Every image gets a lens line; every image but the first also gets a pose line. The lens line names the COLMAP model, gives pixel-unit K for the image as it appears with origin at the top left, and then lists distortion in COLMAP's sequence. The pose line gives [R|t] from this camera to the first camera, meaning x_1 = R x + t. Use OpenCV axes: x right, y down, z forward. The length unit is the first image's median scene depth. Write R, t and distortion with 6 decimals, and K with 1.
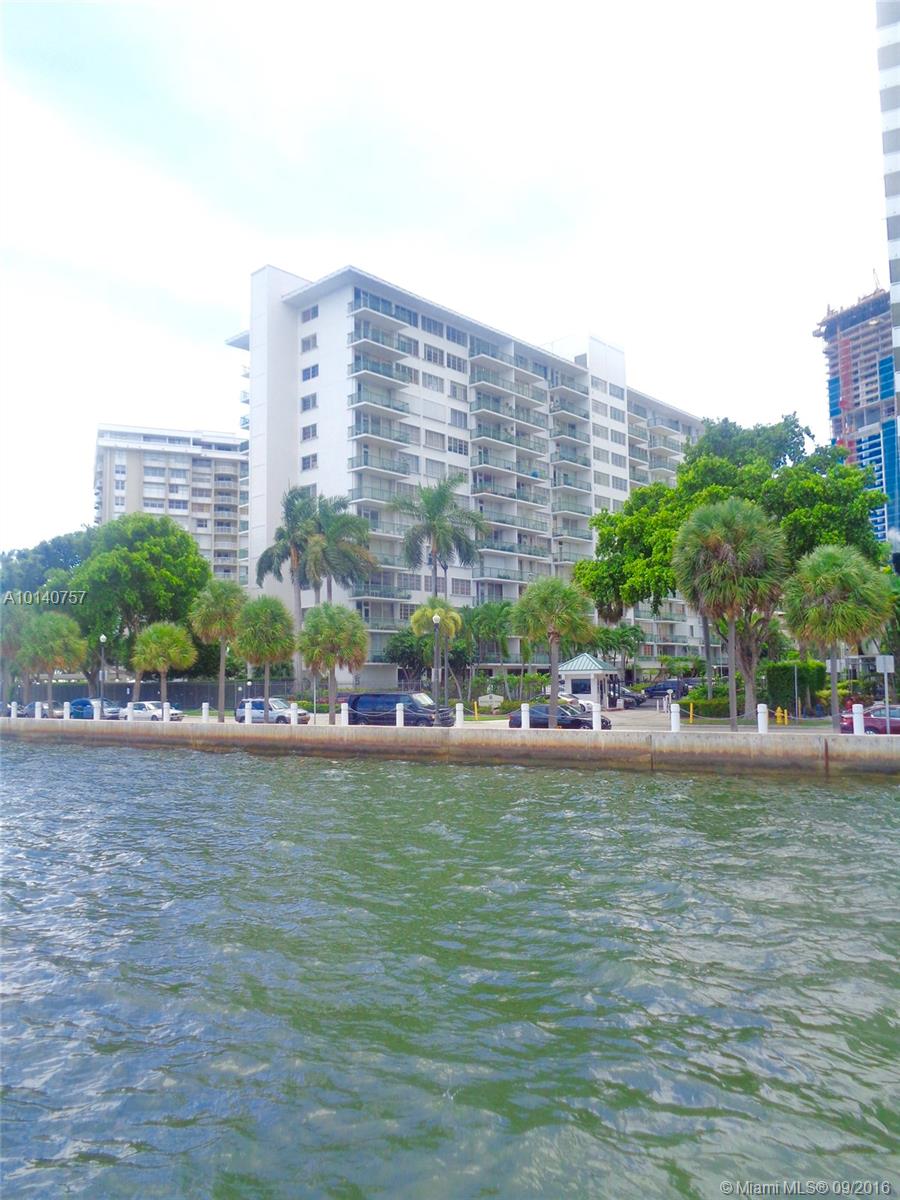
lens RADIAL K [[886.5, 0, 450.0], [0, 886.5, 600.0], [0, 0, 1]] dist [-0.001437, -0.000159]
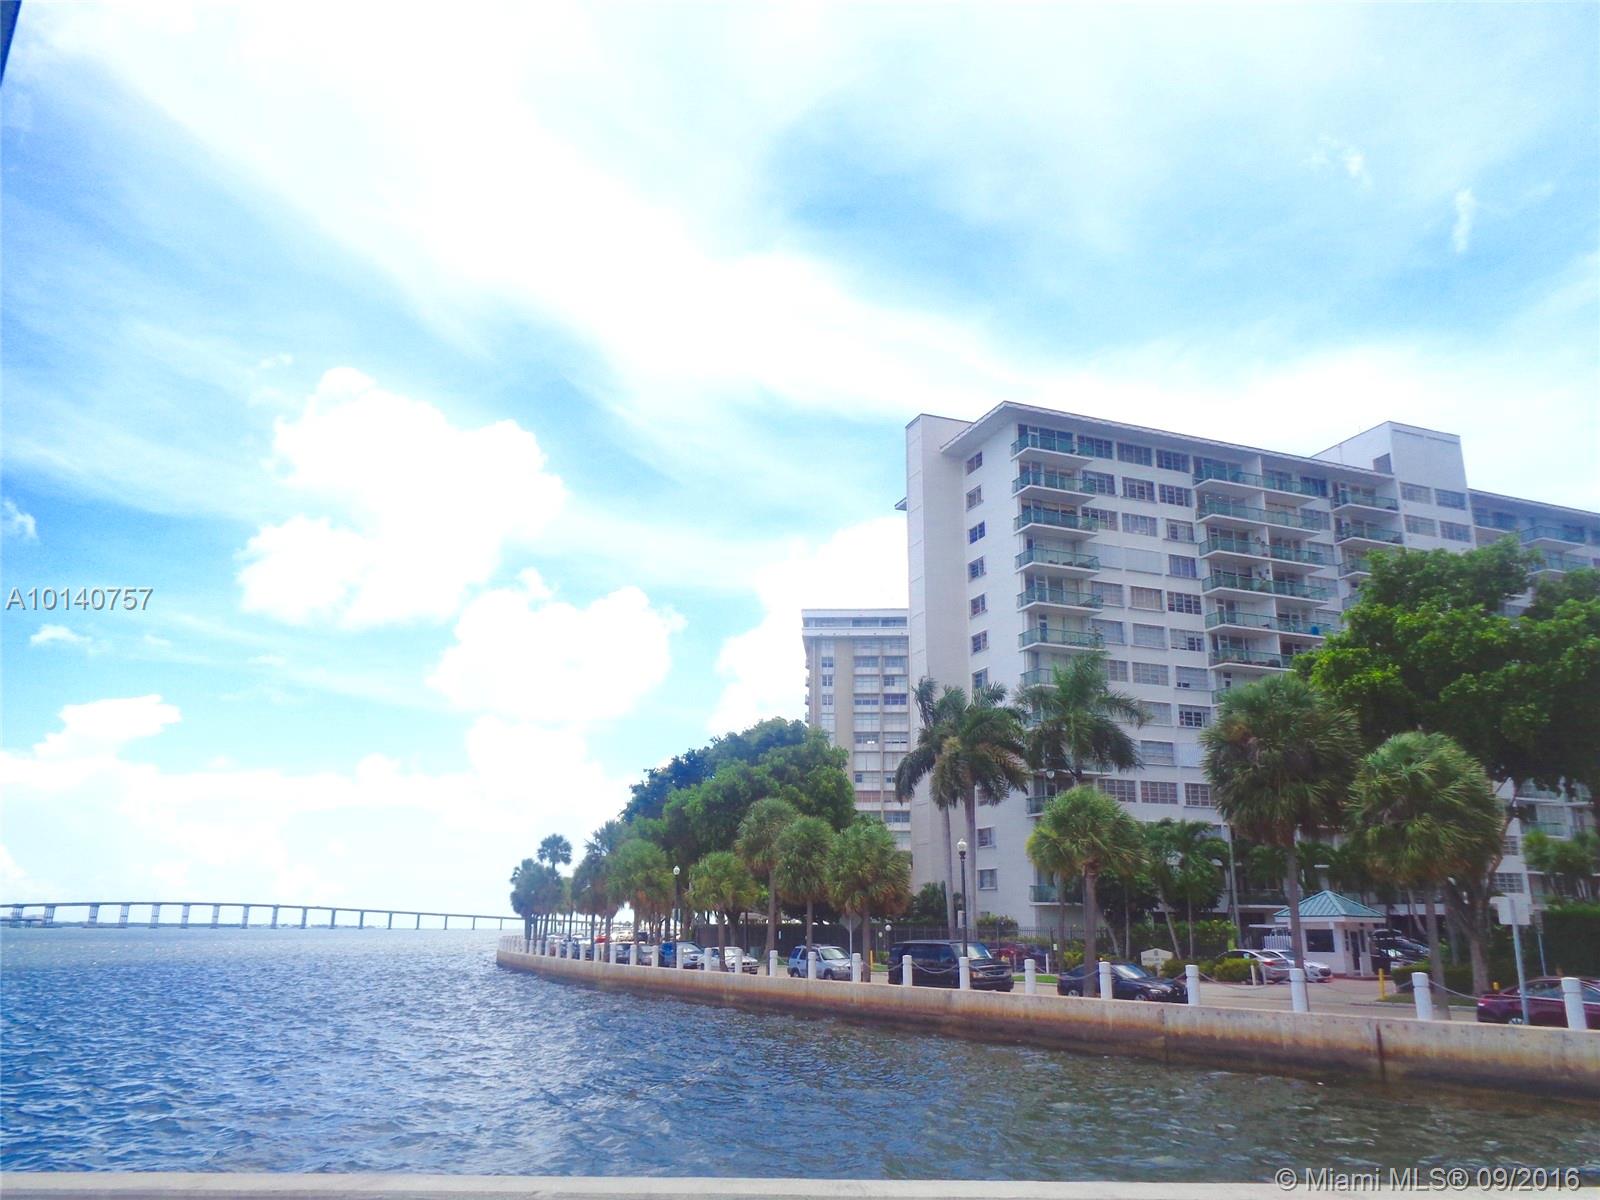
lens RADIAL K [[1161.6, 0, 800.0], [0, 1161.6, 600.0], [0, 0, 1]] dist [0.006330, 0.000929]
pose [[0.908157, -0.097189, -0.407191, 0.120252], [0.021484, 0.982216, -0.186520, -0.001255], [0.418077, 0.160641, 0.894095, -0.007097]]
